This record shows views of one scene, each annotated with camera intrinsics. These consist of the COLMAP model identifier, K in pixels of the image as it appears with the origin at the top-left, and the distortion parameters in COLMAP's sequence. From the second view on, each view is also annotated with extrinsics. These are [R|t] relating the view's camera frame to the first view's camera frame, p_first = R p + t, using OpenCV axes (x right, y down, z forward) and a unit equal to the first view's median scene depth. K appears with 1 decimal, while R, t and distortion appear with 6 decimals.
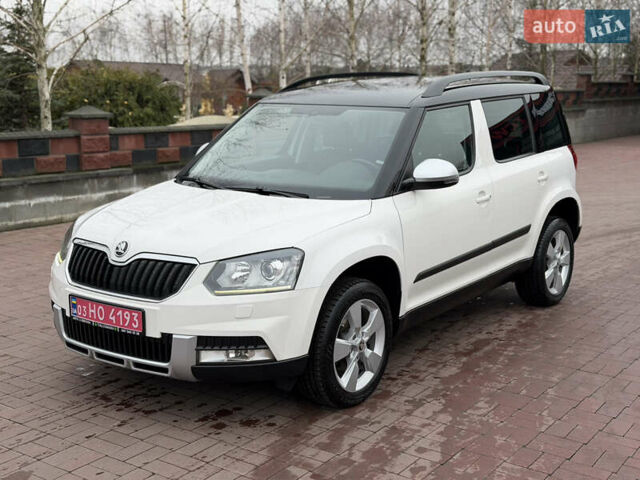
lens RADIAL K [[876.8, 0, 317.2], [0, 876.8, 240.8], [0, 0, 1]] dist [0.148246, -0.050367]
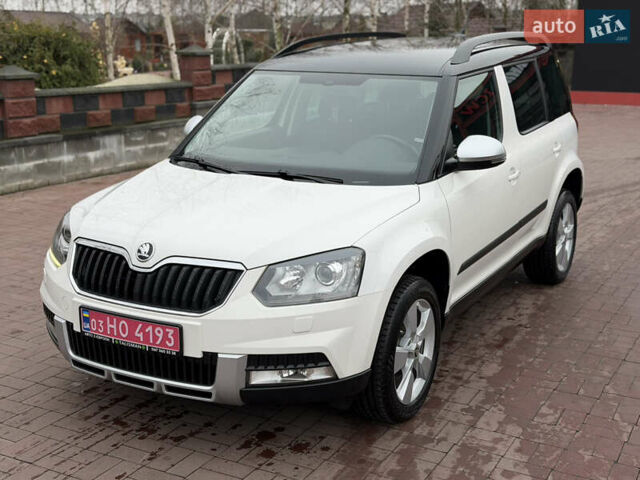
lens RADIAL K [[876.8, 0, 317.2], [0, 876.8, 240.8], [0, 0, 1]] dist [0.148246, -0.050367]
pose [[0.992520, -0.026698, 0.119123, -0.156273], [0.020387, 0.998339, 0.053885, -0.043035], [-0.120364, -0.051053, 0.991416, 0.143409]]
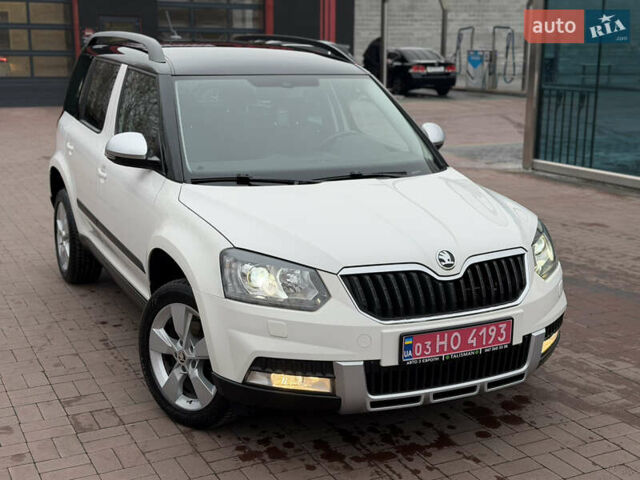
lens RADIAL K [[892.2, 0, 322.3], [0, 892.2, 235.9], [0, 0, 1]] dist [0.133805, -0.055234]
pose [[0.453212, -0.193440, 0.870161, -0.983374], [0.154289, 0.978460, 0.137156, -0.143191], [-0.877948, 0.072096, 0.473296, 0.696254]]
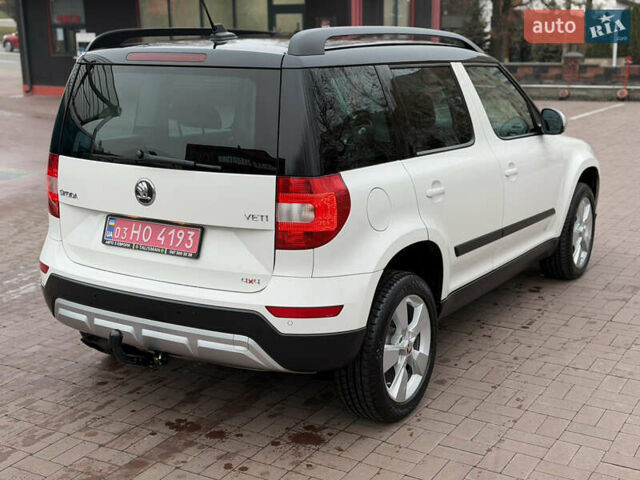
lens RADIAL K [[891.1, 0, 319.4], [0, 891.1, 239.7], [0, 0, 1]] dist [0.127344, -0.064820]
pose [[-0.996409, 0.024694, -0.080993, 0.250761], [-0.010326, 0.913951, 0.405694, -0.482819], [0.084042, 0.405073, -0.910413, 2.532019]]
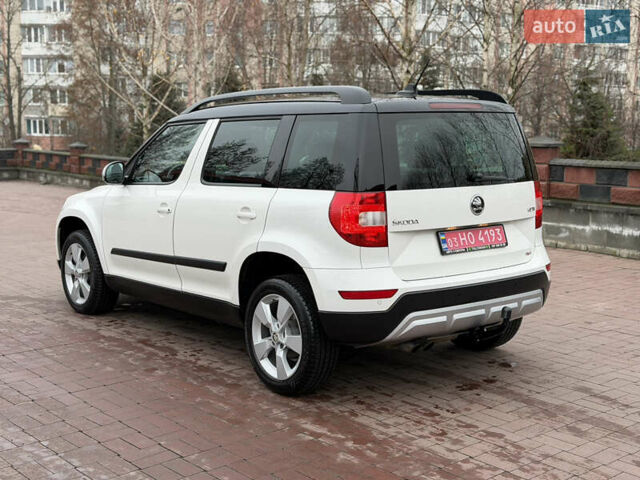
lens RADIAL K [[895.1, 0, 321.0], [0, 895.1, 228.8], [0, 0, 1]] dist [0.117236, -0.029032]
pose [[-0.248117, 0.113030, -0.962113, 1.498143], [-0.180061, 0.970481, 0.160449, -0.293665], [0.951849, 0.213050, -0.220441, 1.789638]]
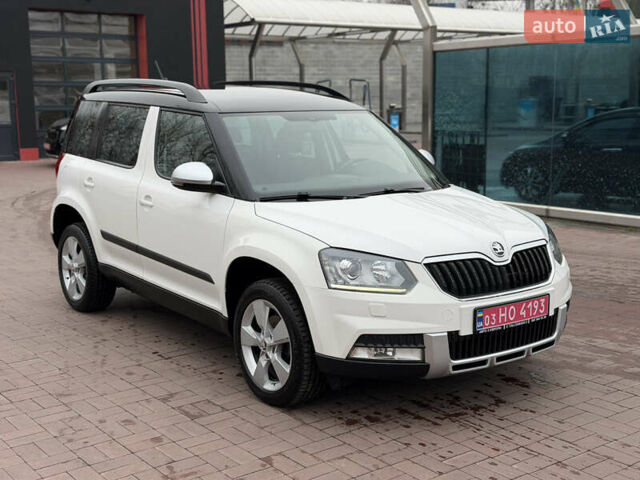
lens RADIAL K [[882.0, 0, 315.2], [0, 882.0, 240.3], [0, 0, 1]] dist [0.146296, -0.012240]
pose [[0.291510, -0.165024, 0.942226, -1.234914], [0.183851, 0.976308, 0.114112, -0.155092], [-0.938734, 0.139964, 0.314943, 0.862979]]
